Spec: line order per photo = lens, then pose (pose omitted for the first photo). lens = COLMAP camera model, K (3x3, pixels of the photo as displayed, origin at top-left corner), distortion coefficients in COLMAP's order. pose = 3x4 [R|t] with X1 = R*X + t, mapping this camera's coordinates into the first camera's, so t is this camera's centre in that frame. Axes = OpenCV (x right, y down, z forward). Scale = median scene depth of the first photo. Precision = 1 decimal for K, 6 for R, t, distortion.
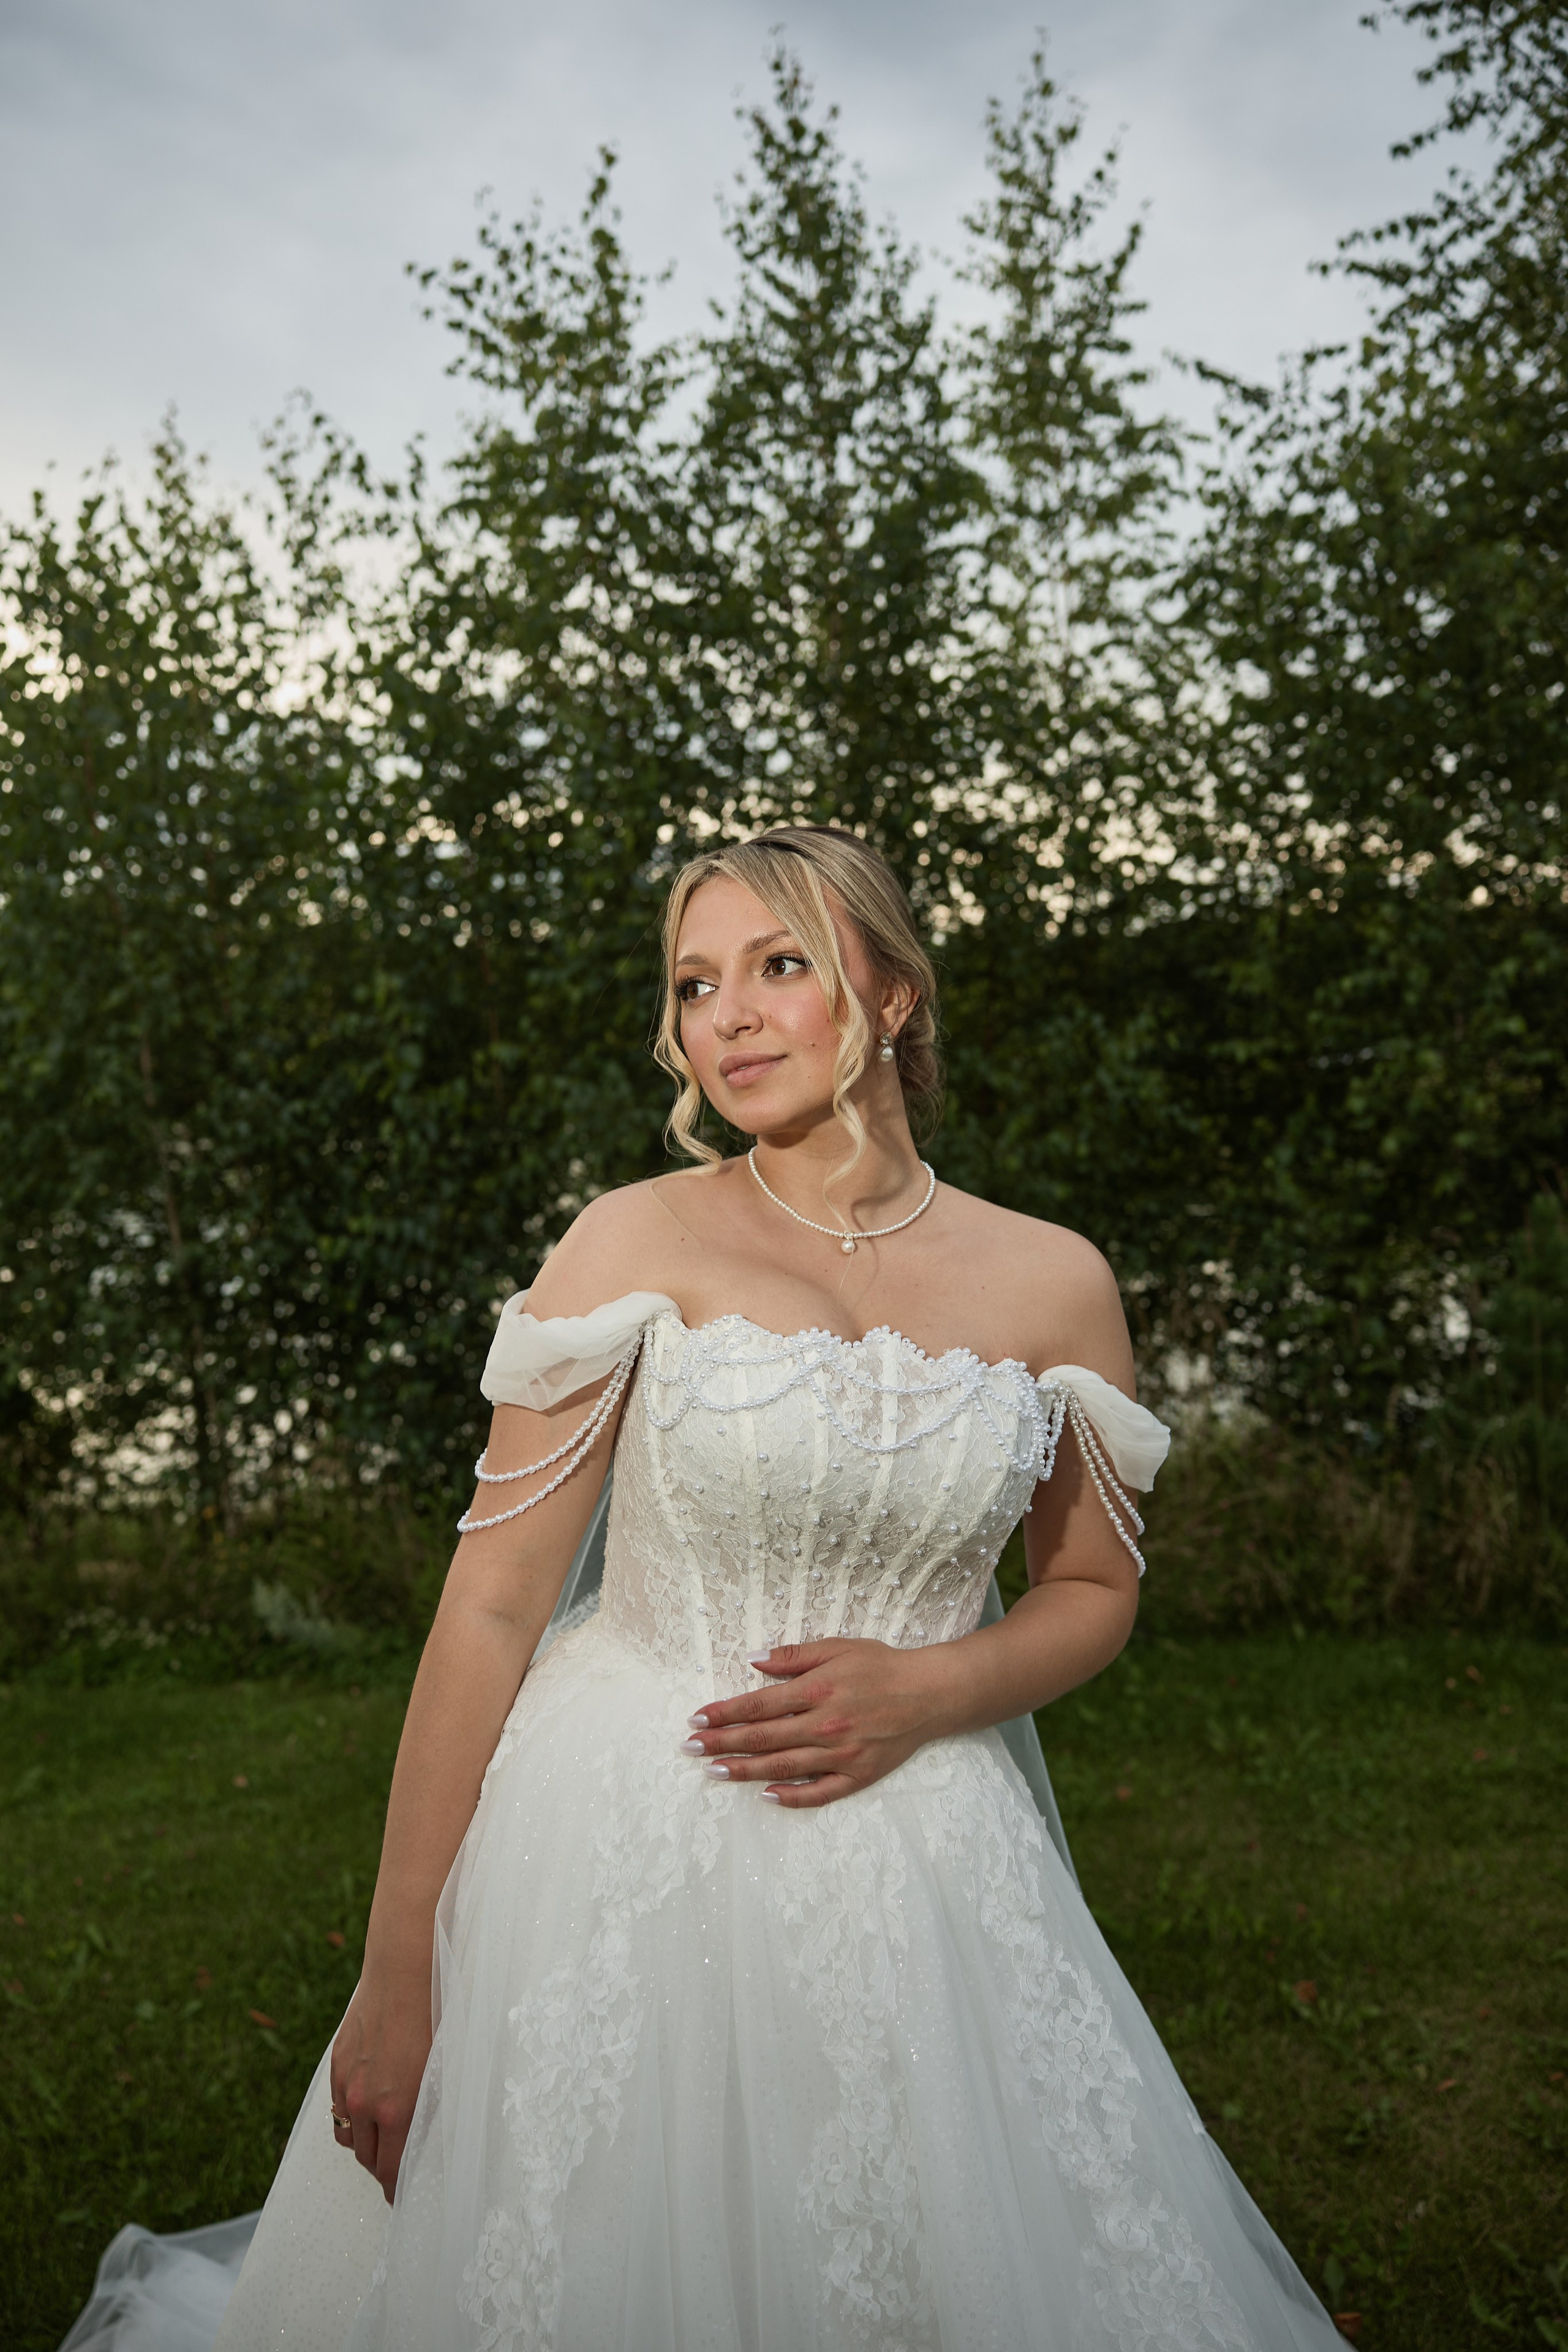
lens RADIAL K [[1670.9, 0, 799.7], [0, 1670.9, 1152.3], [0, 0, 1]] dist [0.048924, -0.004218]
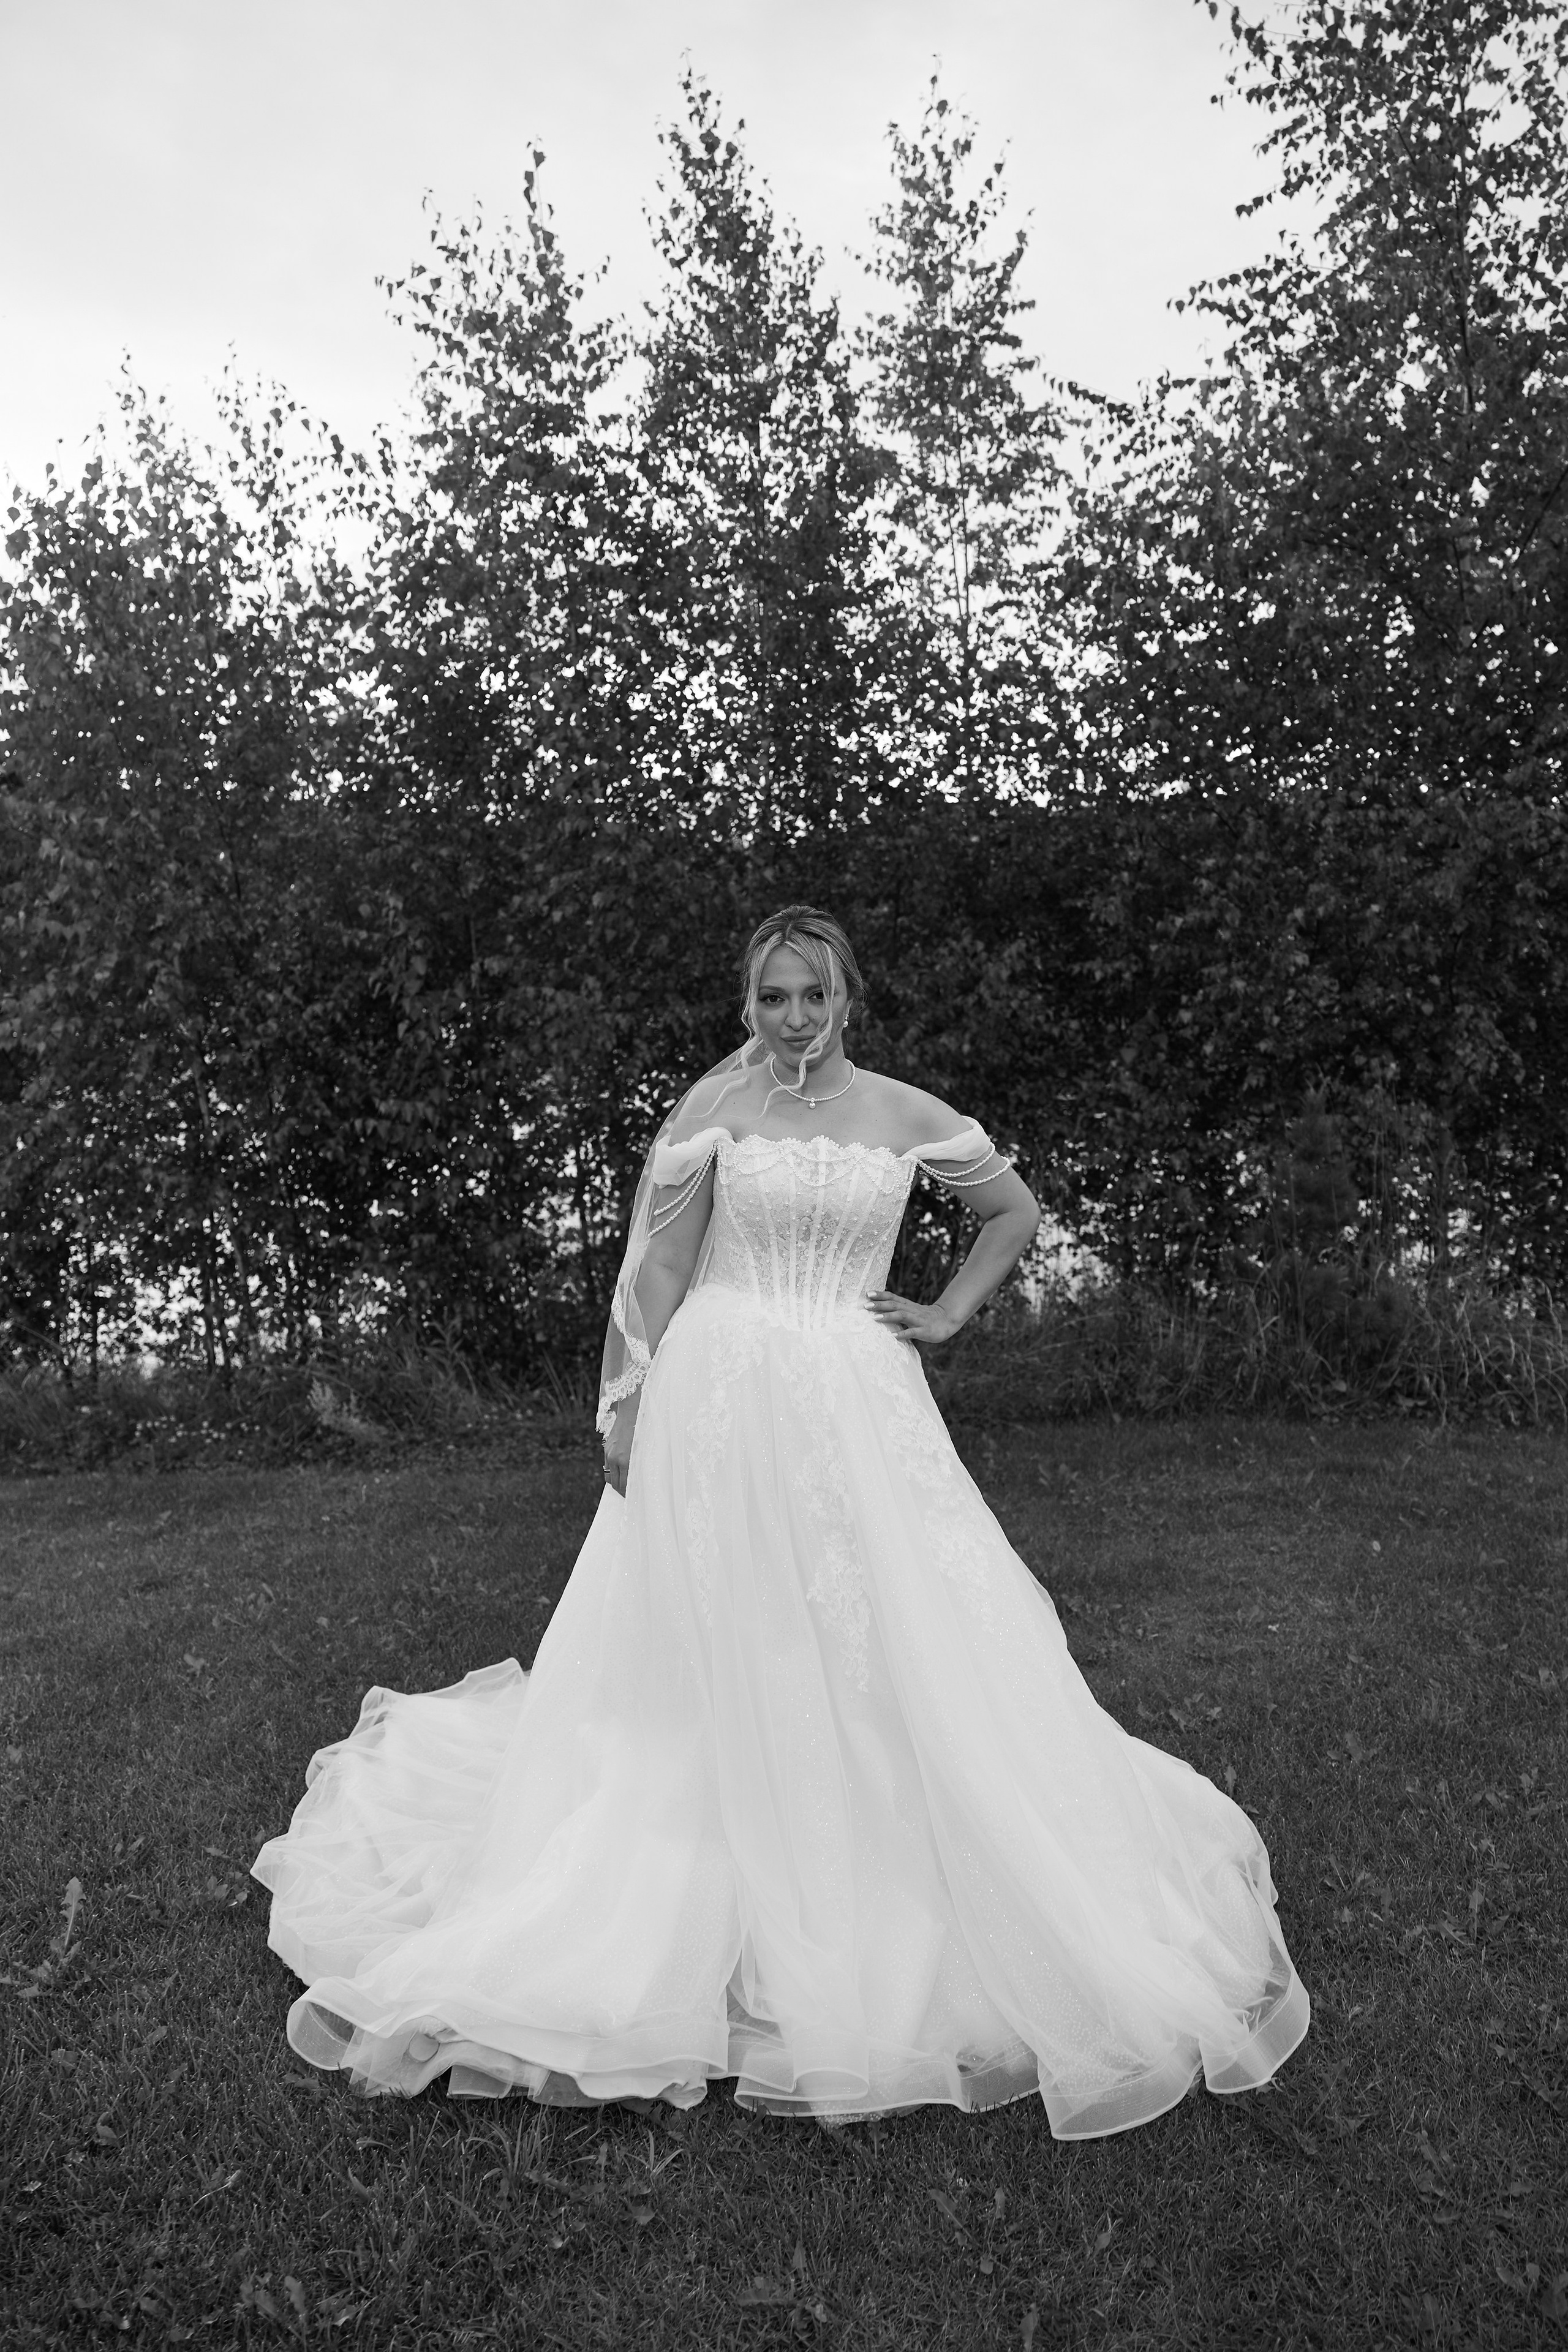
lens RADIAL K [[1670.9, 0, 819.1], [0, 1670.9, 1161.1], [0, 0, 1]] dist [0.048924, -0.004218]
pose [[0.997653, 0.004497, 0.068323, -0.020591], [-0.009464, 0.997320, 0.072553, -0.007738], [-0.067813, -0.073029, 0.995022, -0.208510]]
